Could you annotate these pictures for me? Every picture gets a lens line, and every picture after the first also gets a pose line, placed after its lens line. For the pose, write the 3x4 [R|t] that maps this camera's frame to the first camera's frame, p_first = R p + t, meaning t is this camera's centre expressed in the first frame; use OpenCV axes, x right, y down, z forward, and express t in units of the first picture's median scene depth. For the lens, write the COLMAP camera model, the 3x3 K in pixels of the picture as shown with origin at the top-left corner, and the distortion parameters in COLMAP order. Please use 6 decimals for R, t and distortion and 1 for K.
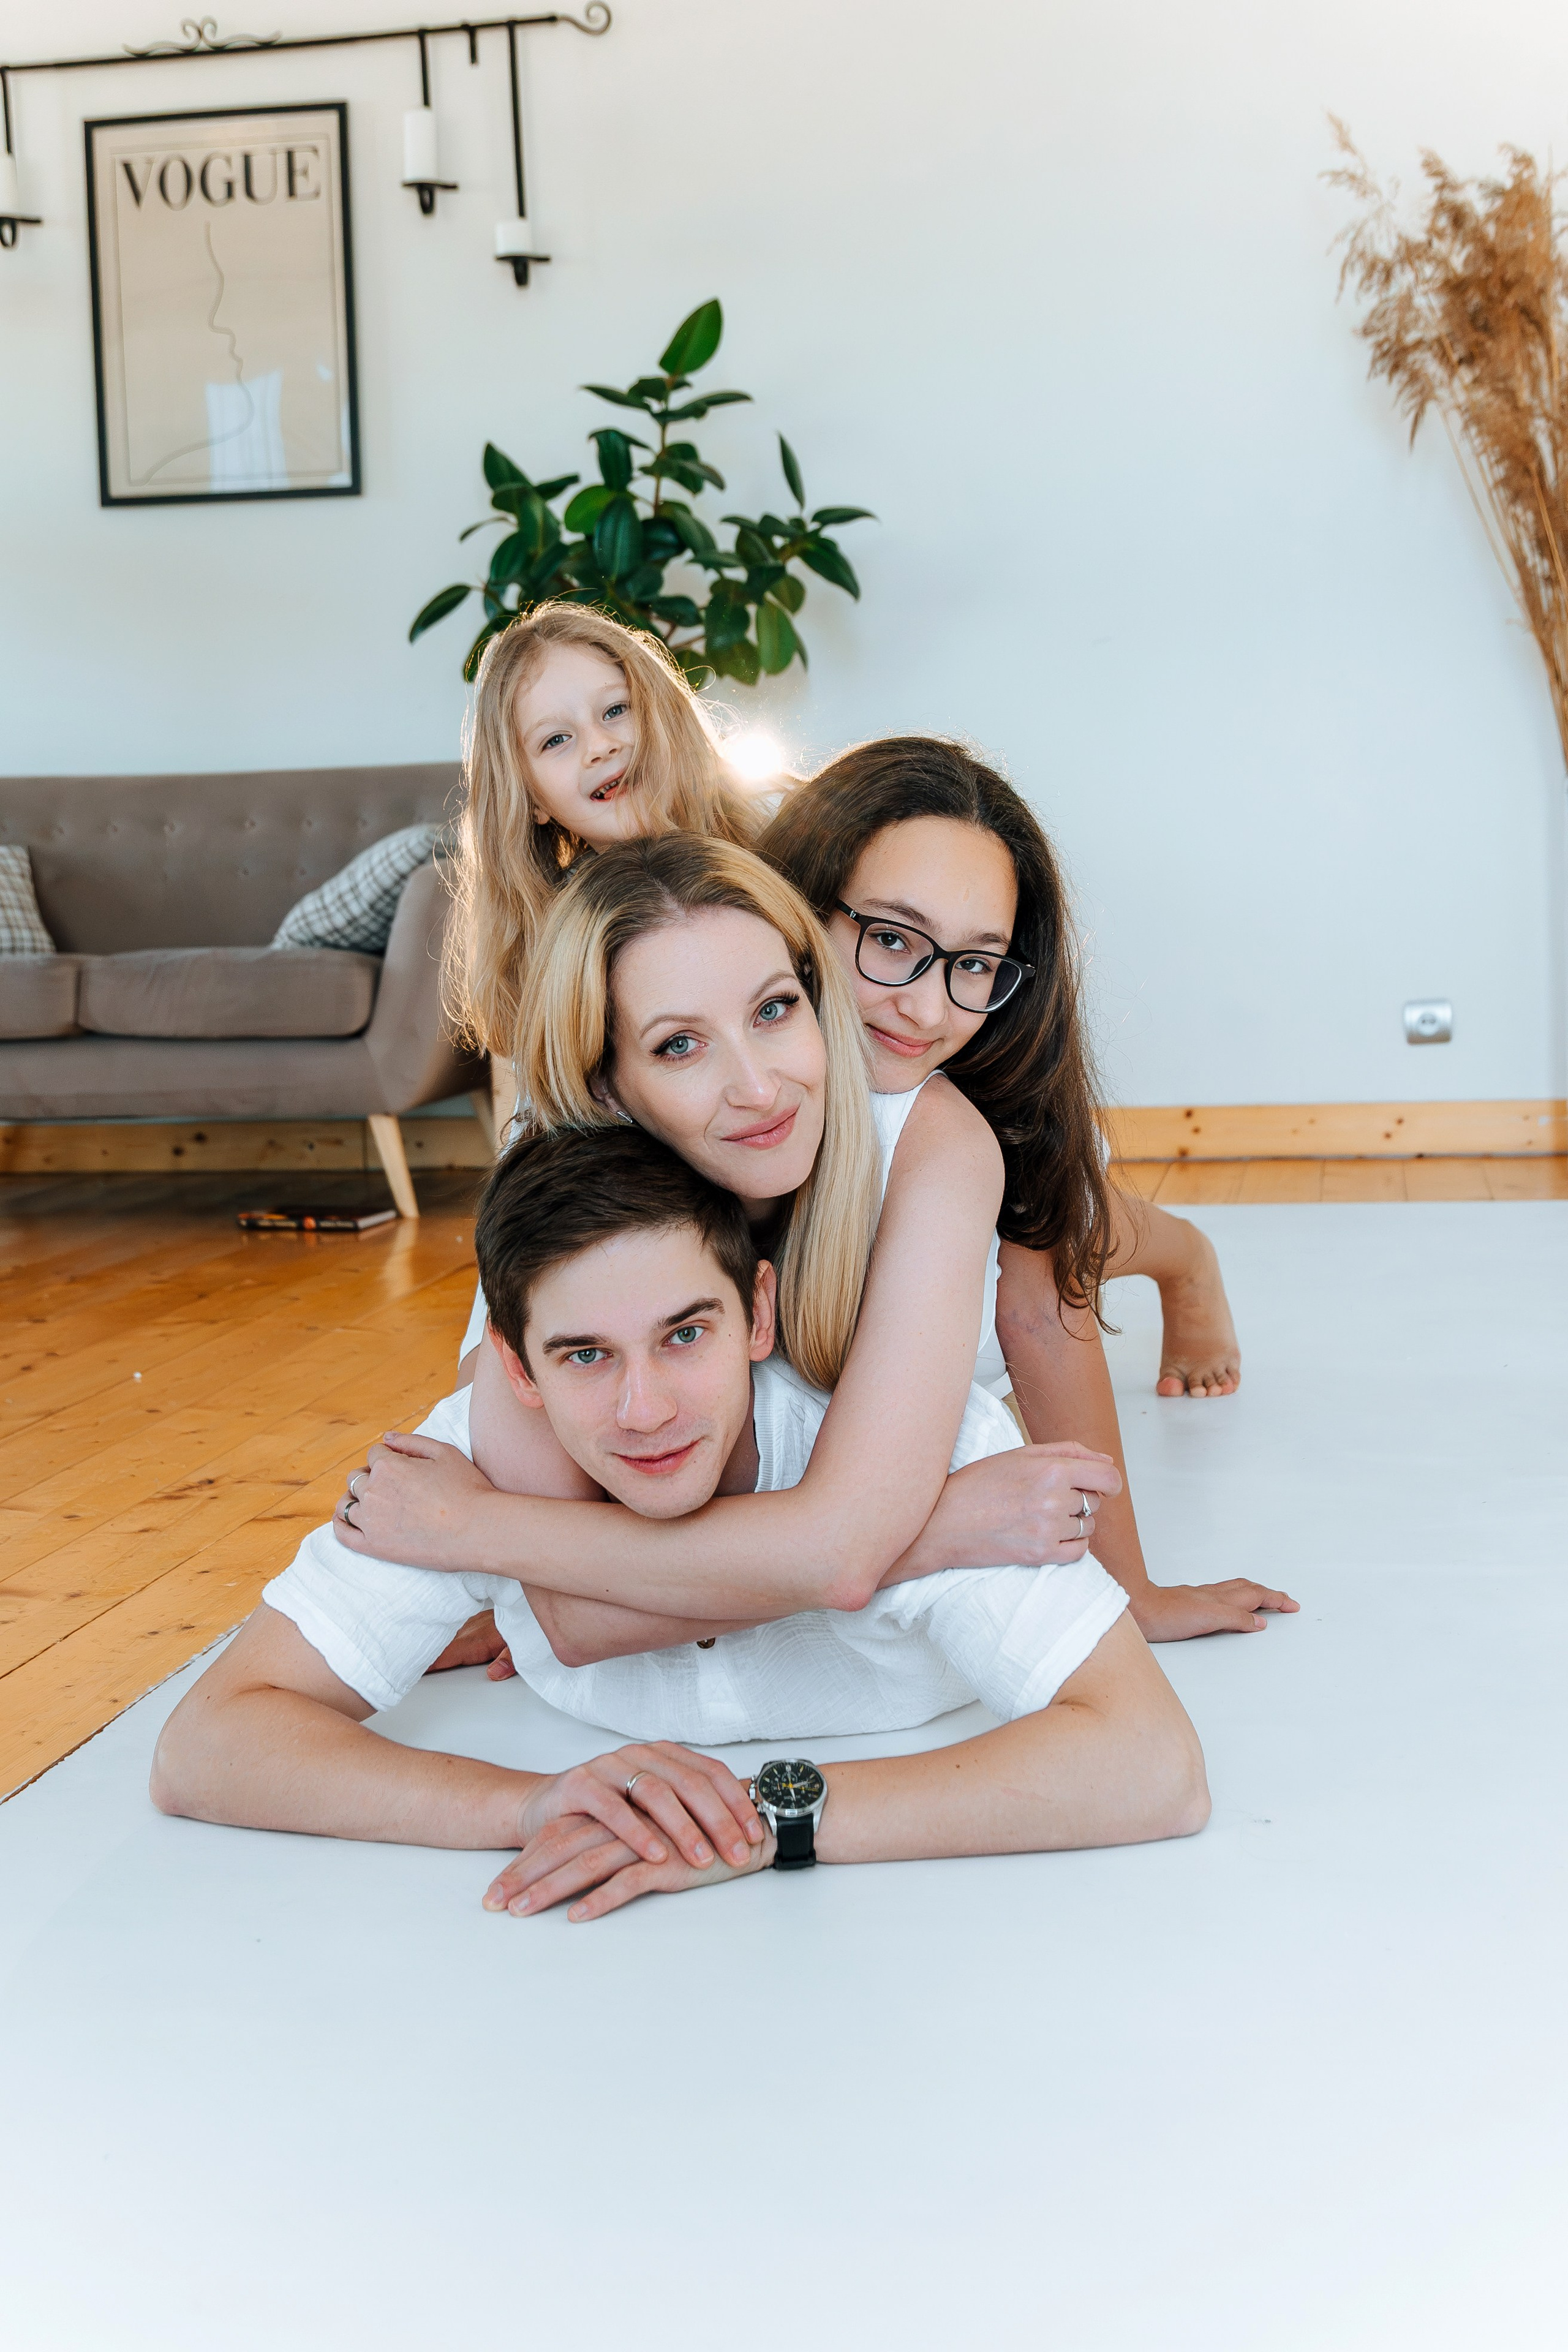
lens RADIAL K [[3197.9, 0, 750.4], [0, 3197.9, 1181.9], [0, 0, 1]] dist [-0.015624, 0.069817]
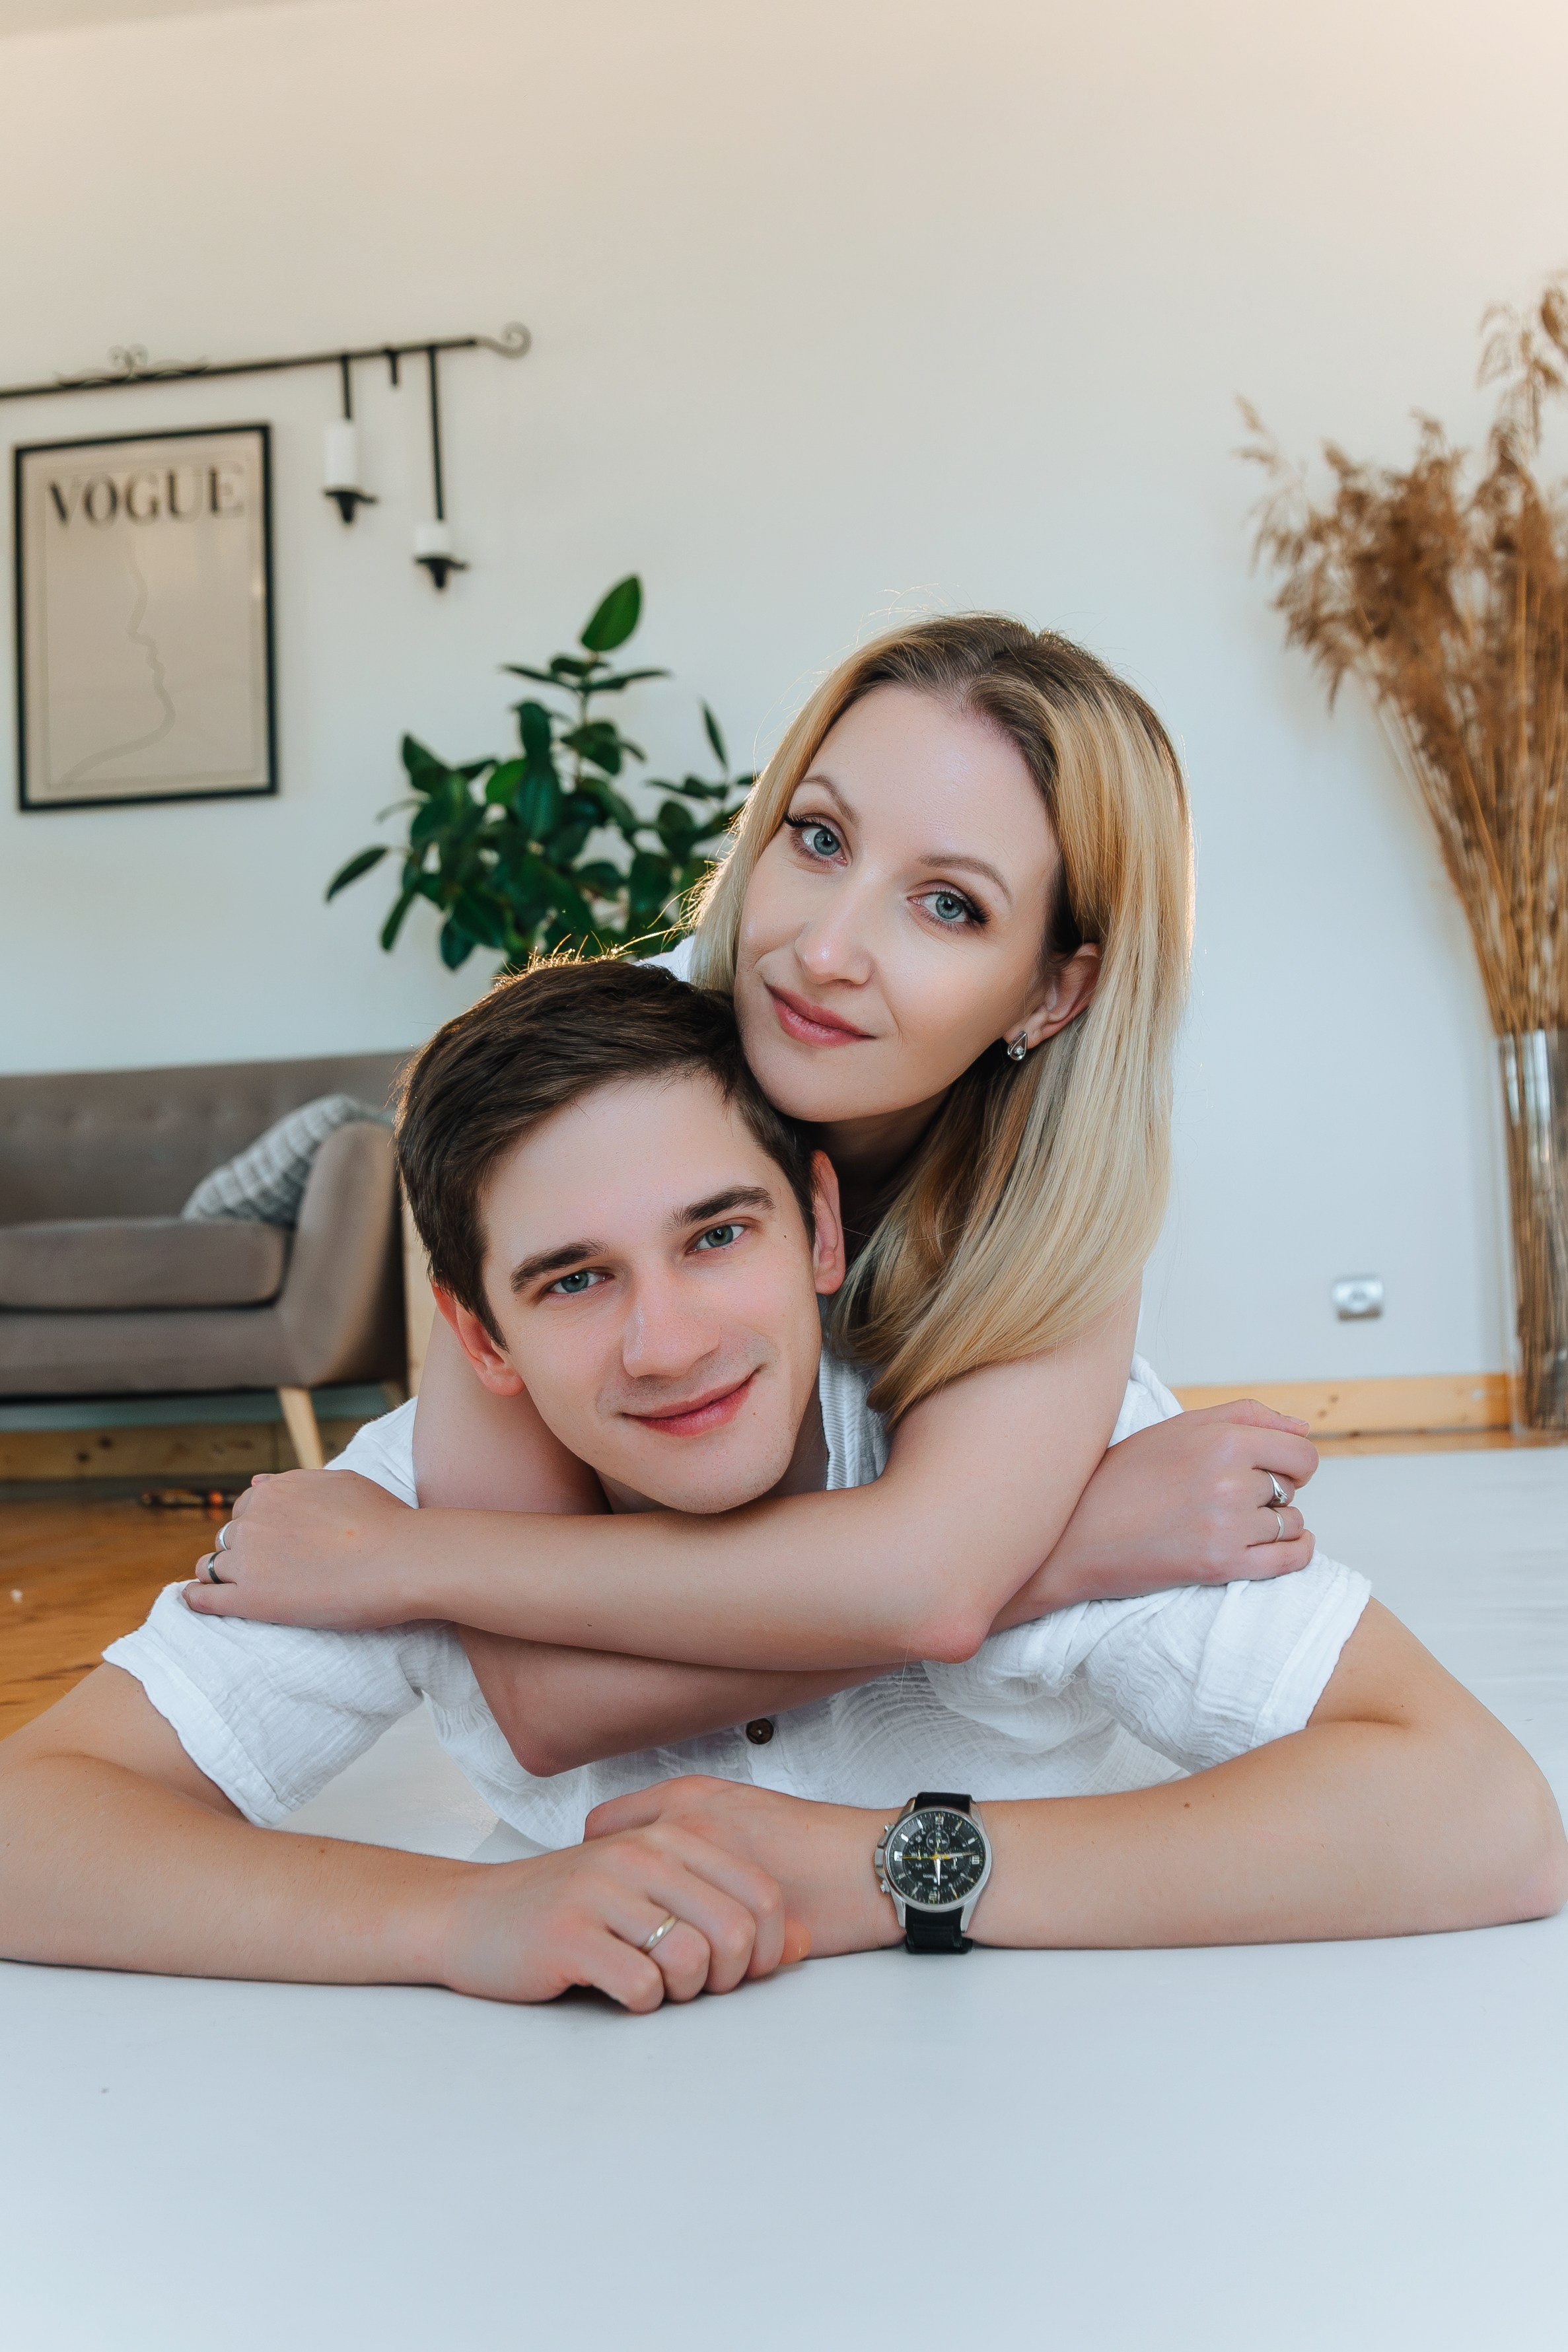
lens RADIAL K [[2854.7, 0, 783.3], [0, 2854.7, 1272.6], [0, 0, 1]] dist [-0.110924, -0.038352]
pose [[0.998483, -0.008726, 0.054374, -0.014930], [0.015228, 0.992615, -0.120344, 0.048867], [-0.052922, 0.120989, 0.991242, 0.144858]]
